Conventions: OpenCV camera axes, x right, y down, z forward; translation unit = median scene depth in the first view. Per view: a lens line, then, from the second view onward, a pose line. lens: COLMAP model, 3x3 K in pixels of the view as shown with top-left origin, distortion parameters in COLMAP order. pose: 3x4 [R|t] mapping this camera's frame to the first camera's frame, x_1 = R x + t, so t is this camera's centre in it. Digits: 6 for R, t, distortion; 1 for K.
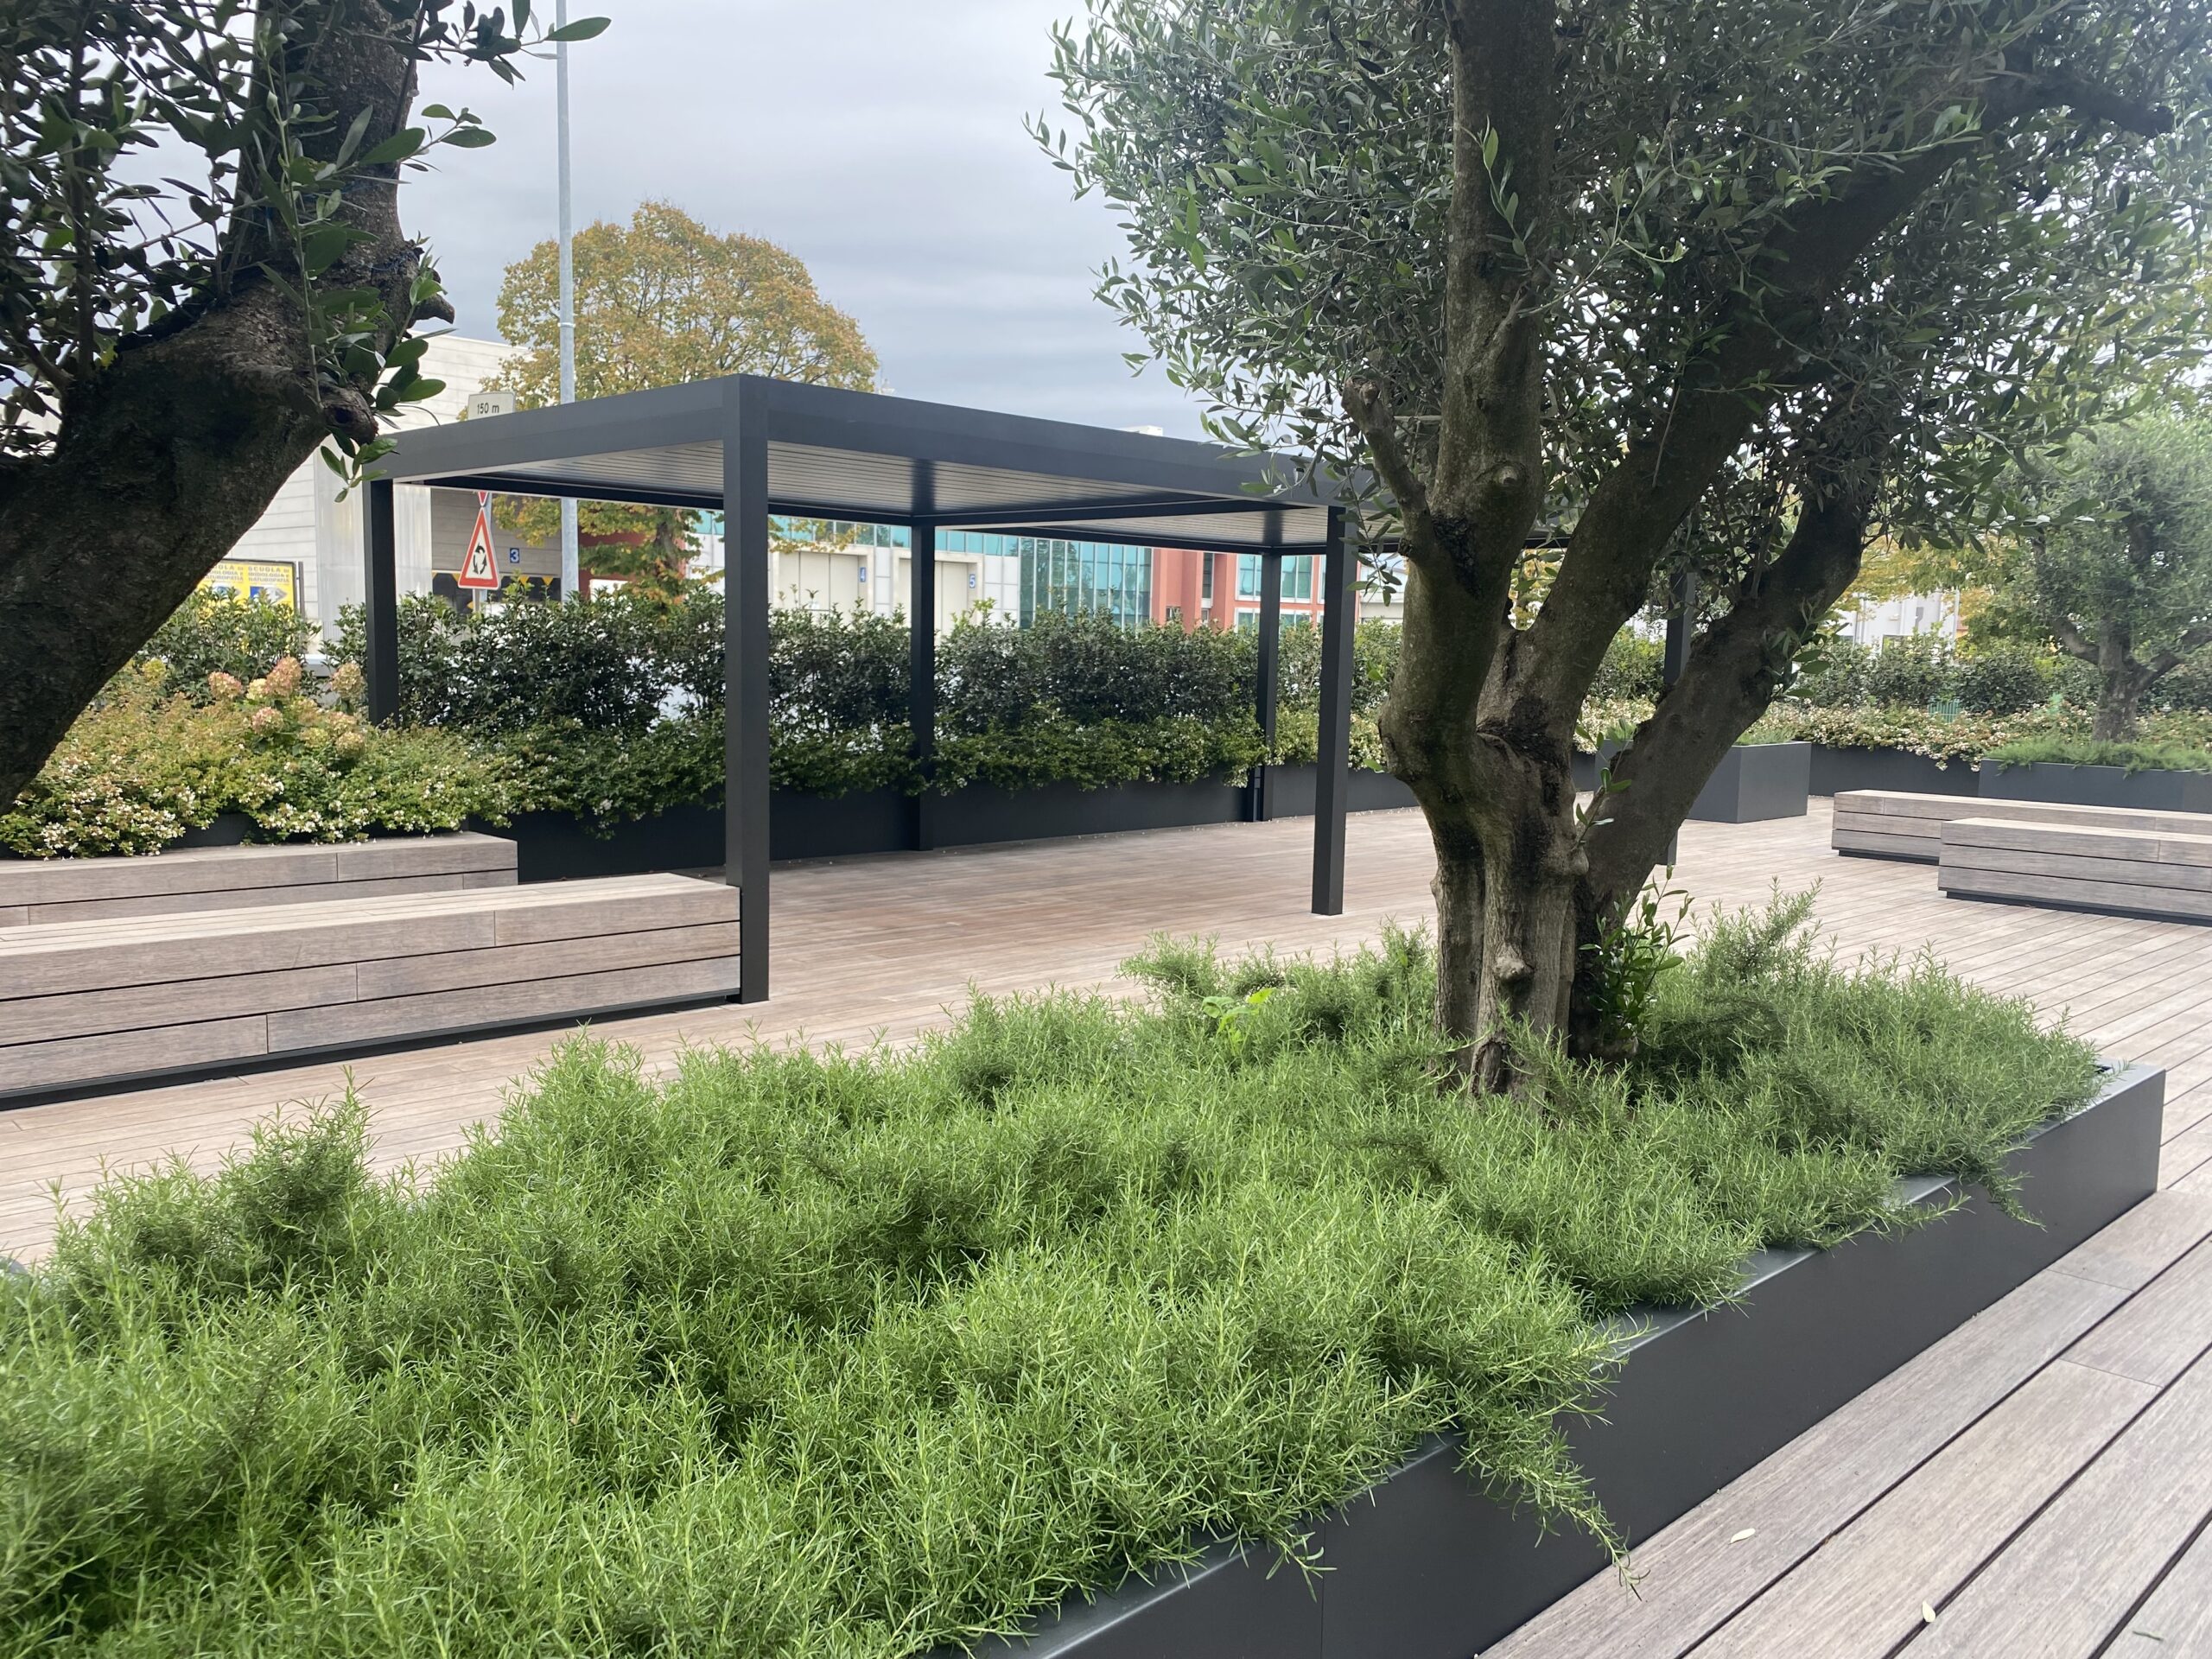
lens RADIAL K [[1692.4, 0, 1109.2], [0, 1692.4, 848.3], [0, 0, 1]] dist [0.038610, -0.010118]
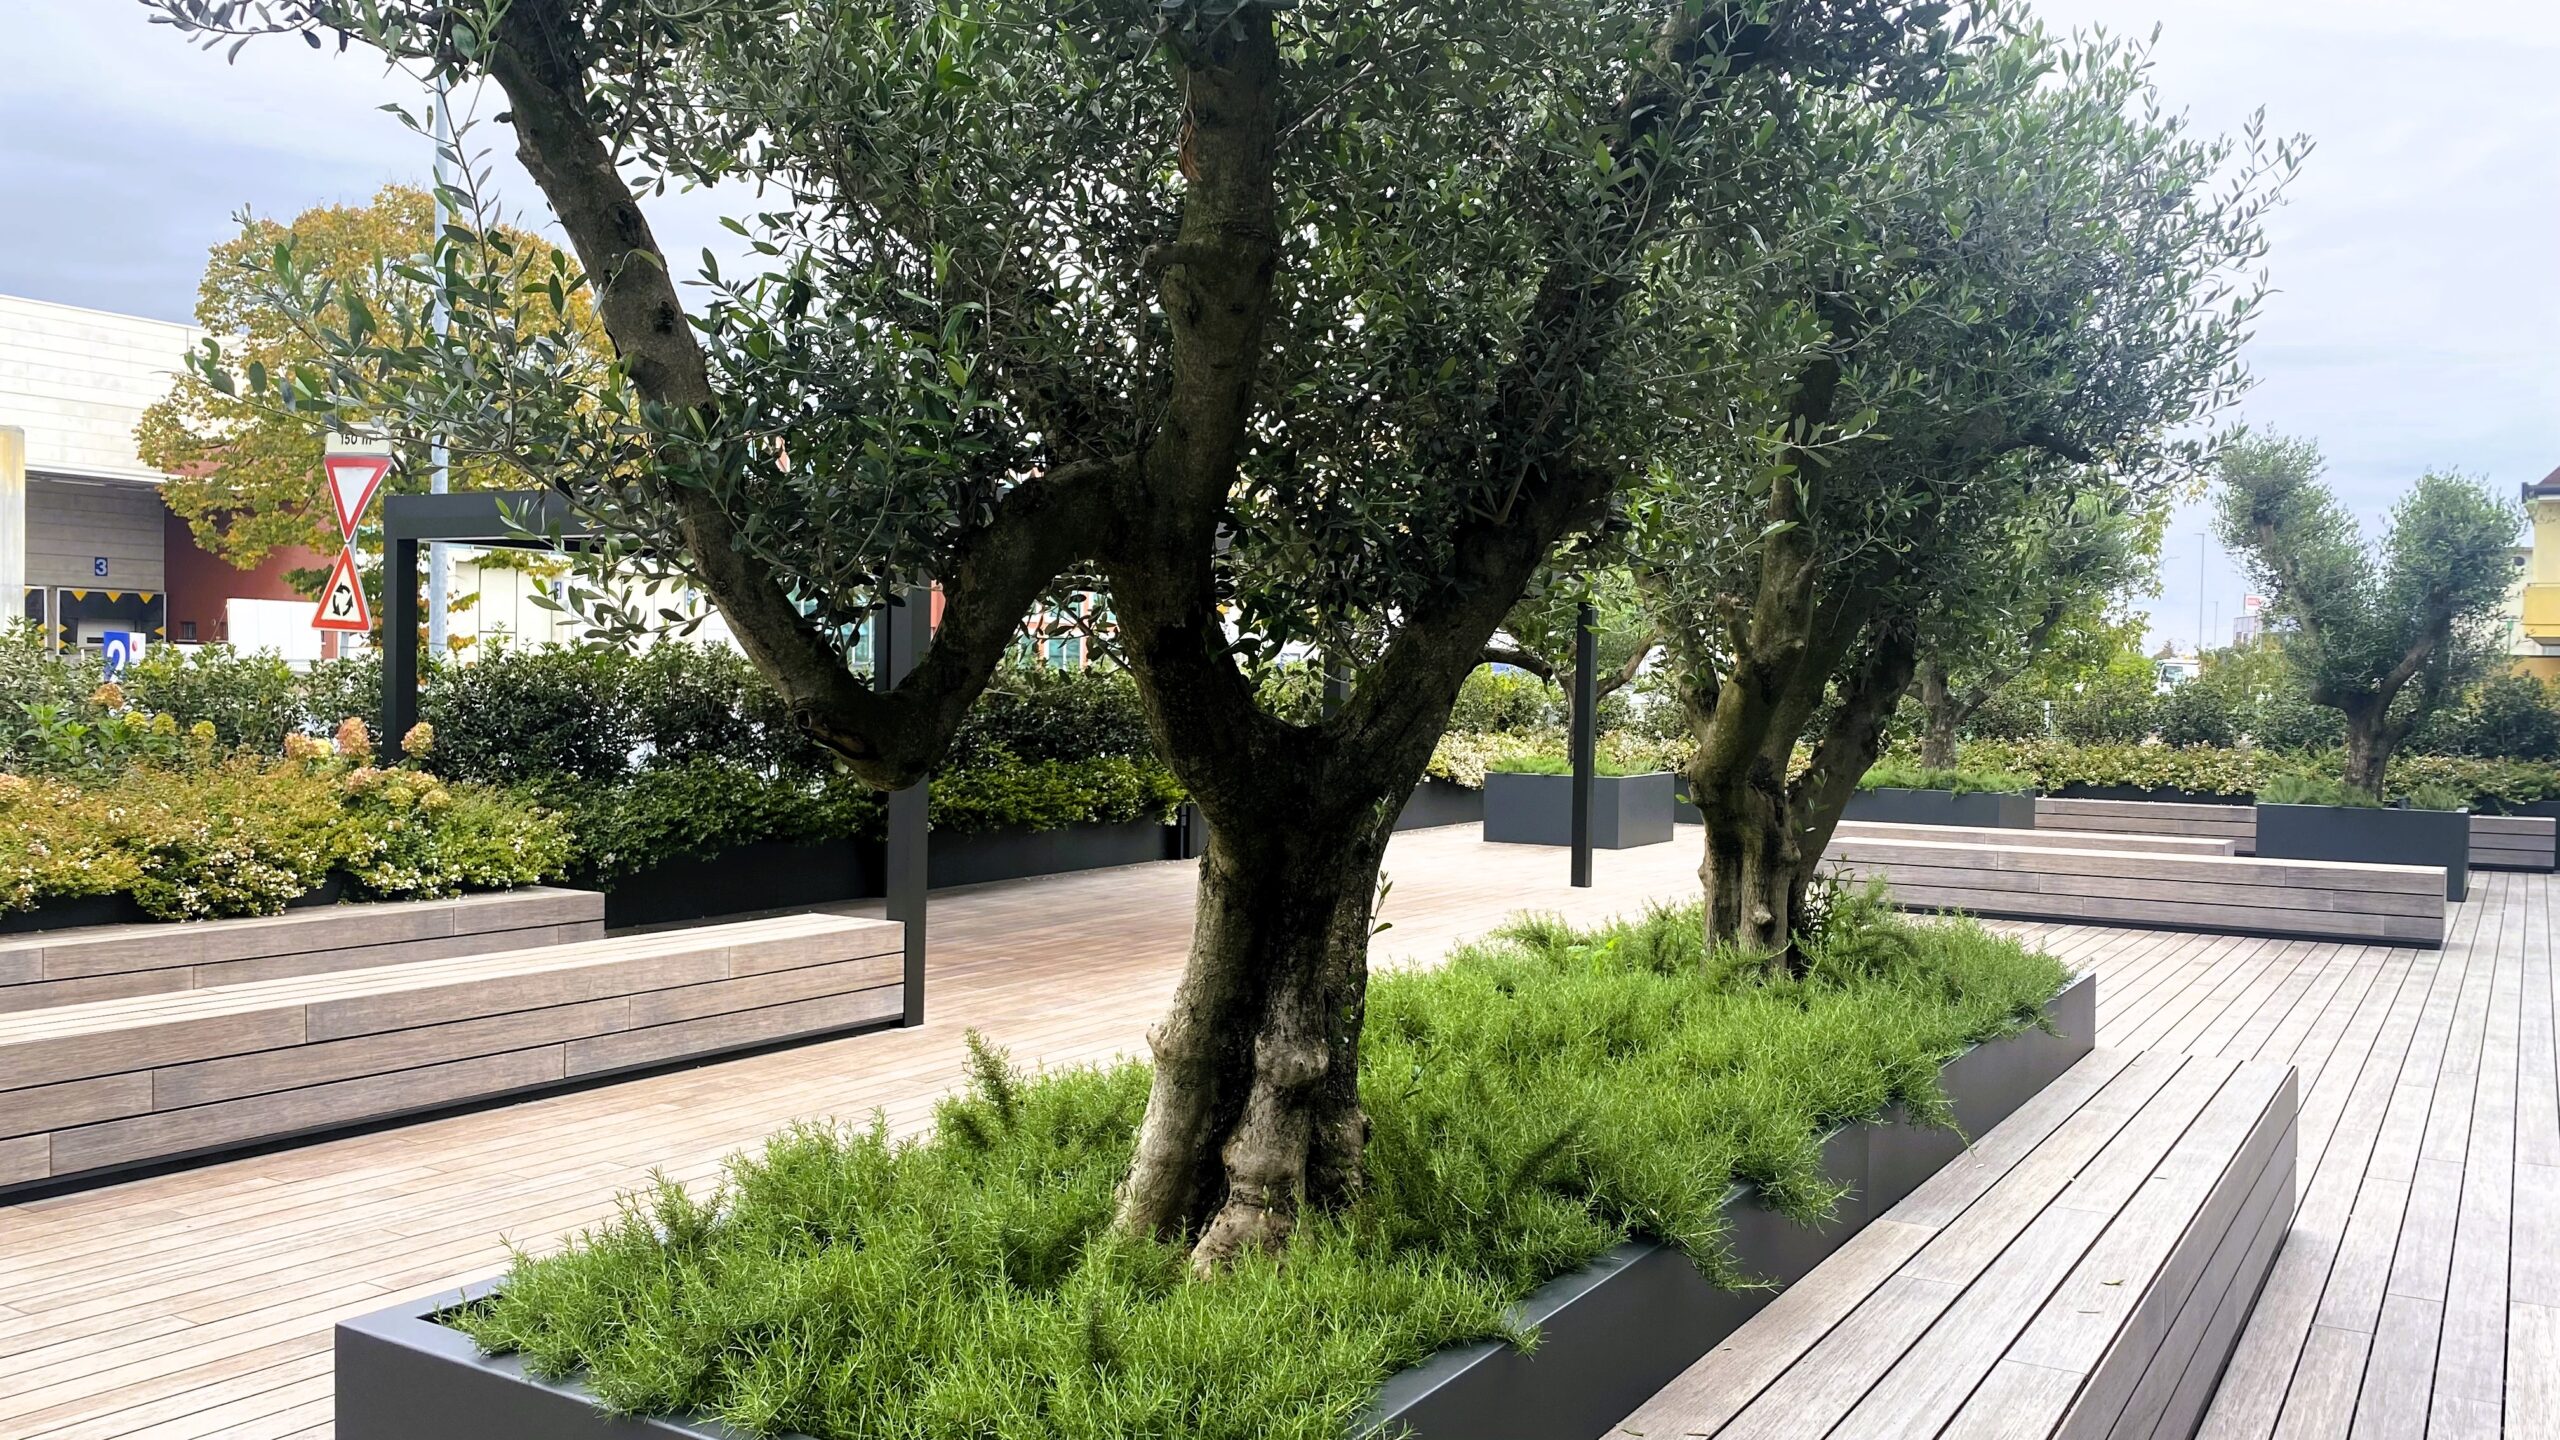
lens RADIAL K [[1989.8, 0, 1275.2], [0, 1989.8, 706.6], [0, 0, 1]] dist [0.035993, -0.013643]
pose [[0.971679, -0.009808, 0.236102, -0.251140], [0.032887, 0.995028, -0.094011, 0.011661], [-0.234006, 0.099113, 0.967170, -0.294256]]
